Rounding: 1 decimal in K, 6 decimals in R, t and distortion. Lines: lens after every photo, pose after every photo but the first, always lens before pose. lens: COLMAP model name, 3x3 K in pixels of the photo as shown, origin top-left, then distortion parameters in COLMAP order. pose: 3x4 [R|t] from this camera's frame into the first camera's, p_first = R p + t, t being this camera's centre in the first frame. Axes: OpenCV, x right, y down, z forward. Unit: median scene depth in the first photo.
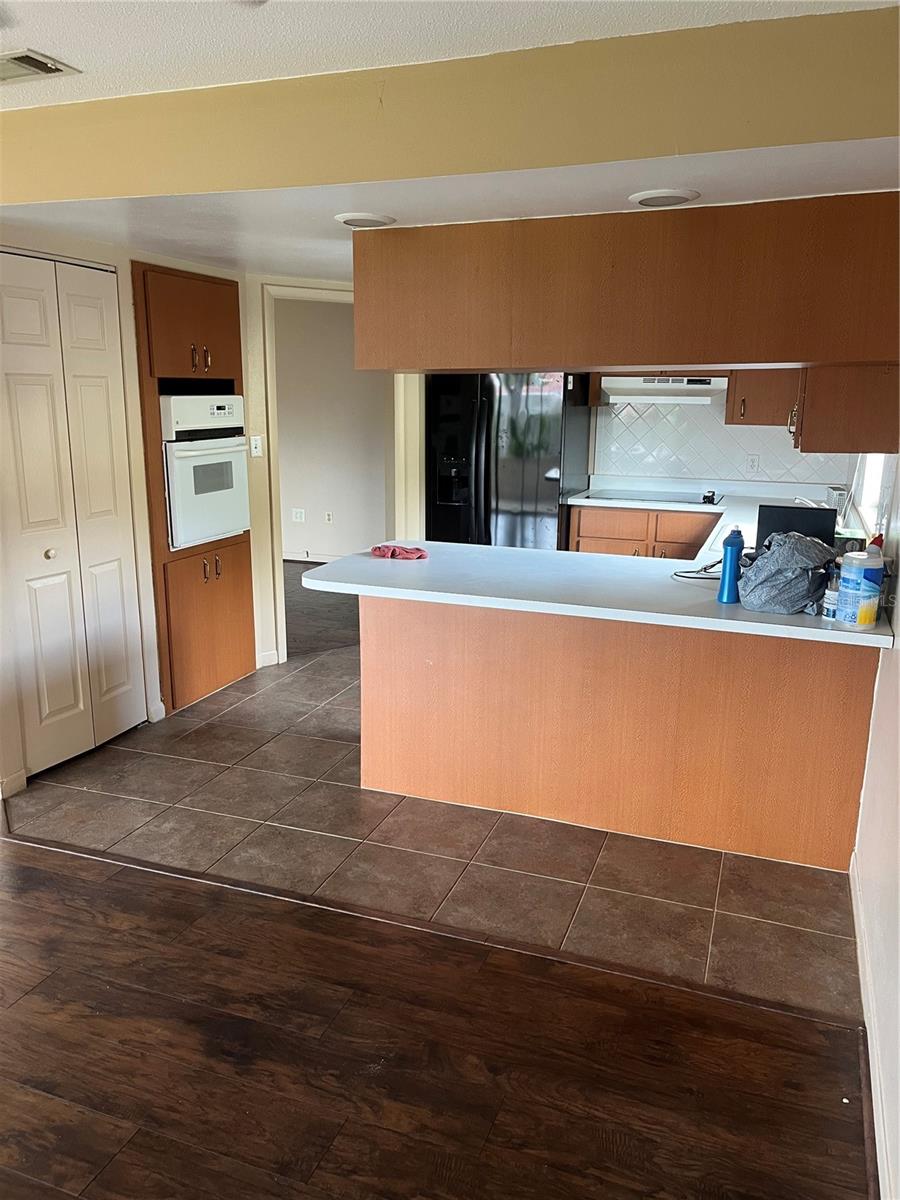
lens RADIAL K [[896.8, 0, 452.1], [0, 896.8, 606.3], [0, 0, 1]] dist [0.054177, -0.072236]
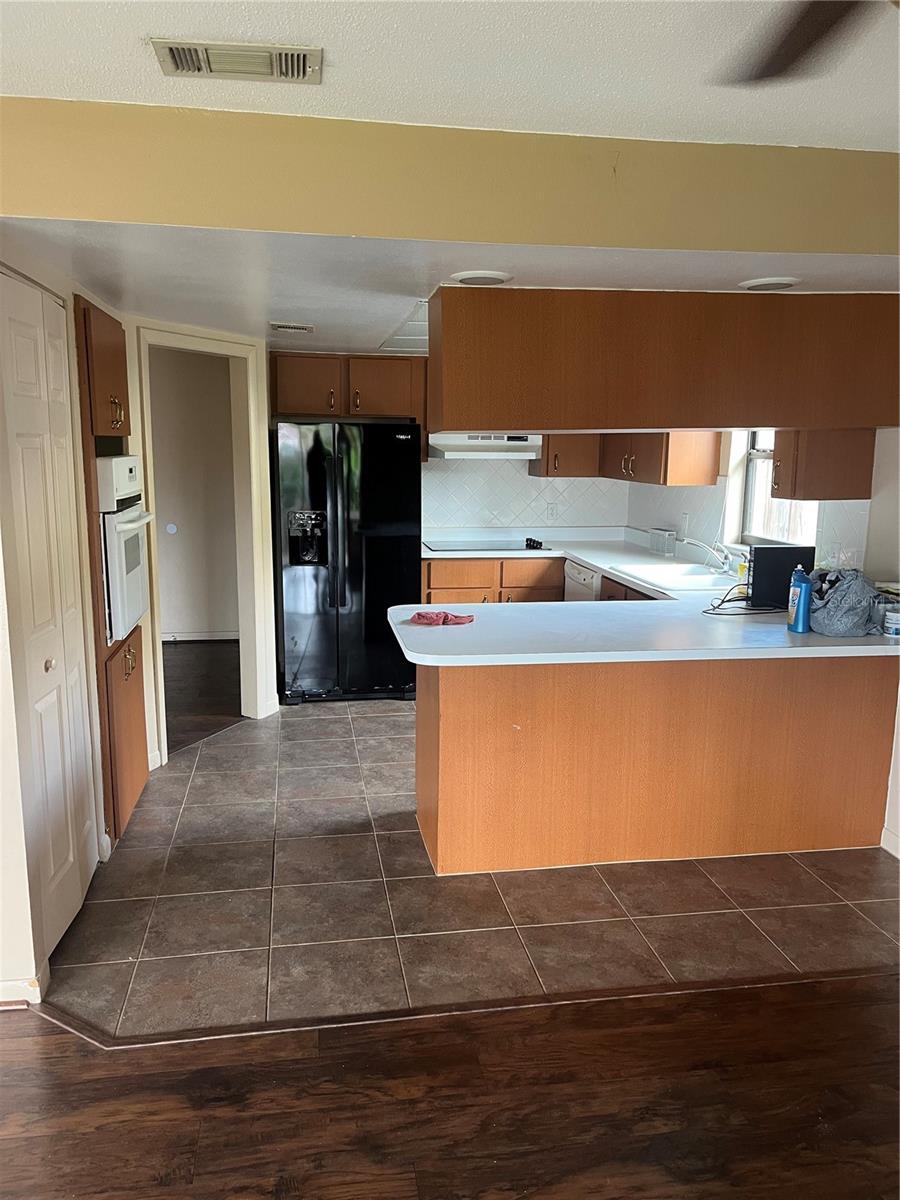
lens RADIAL K [[896.8, 0, 444.2], [0, 896.8, 604.8], [0, 0, 1]] dist [0.054177, -0.072236]
pose [[0.873658, -0.089199, 0.478295, -0.505052], [0.115373, 0.992994, -0.025555, -0.048945], [-0.472664, 0.077508, 0.877827, 0.160885]]
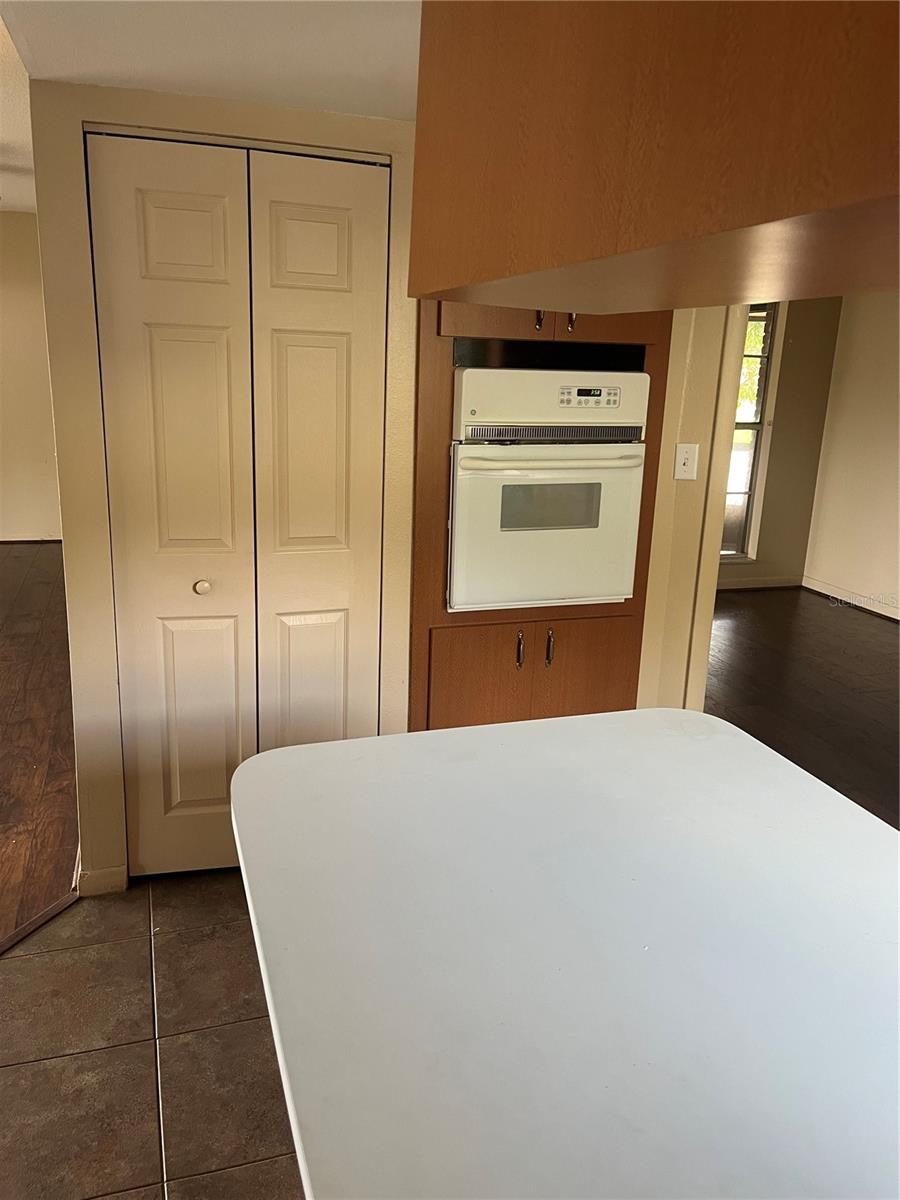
lens RADIAL K [[896.8, 0, 446.6], [0, 896.8, 598.6], [0, 0, 1]] dist [0.054177, -0.072236]
pose [[0.625667, 0.210227, -0.751229, 0.190830], [-0.211461, 0.972653, 0.096073, -0.152838], [0.750882, 0.098746, 0.653012, 0.678694]]
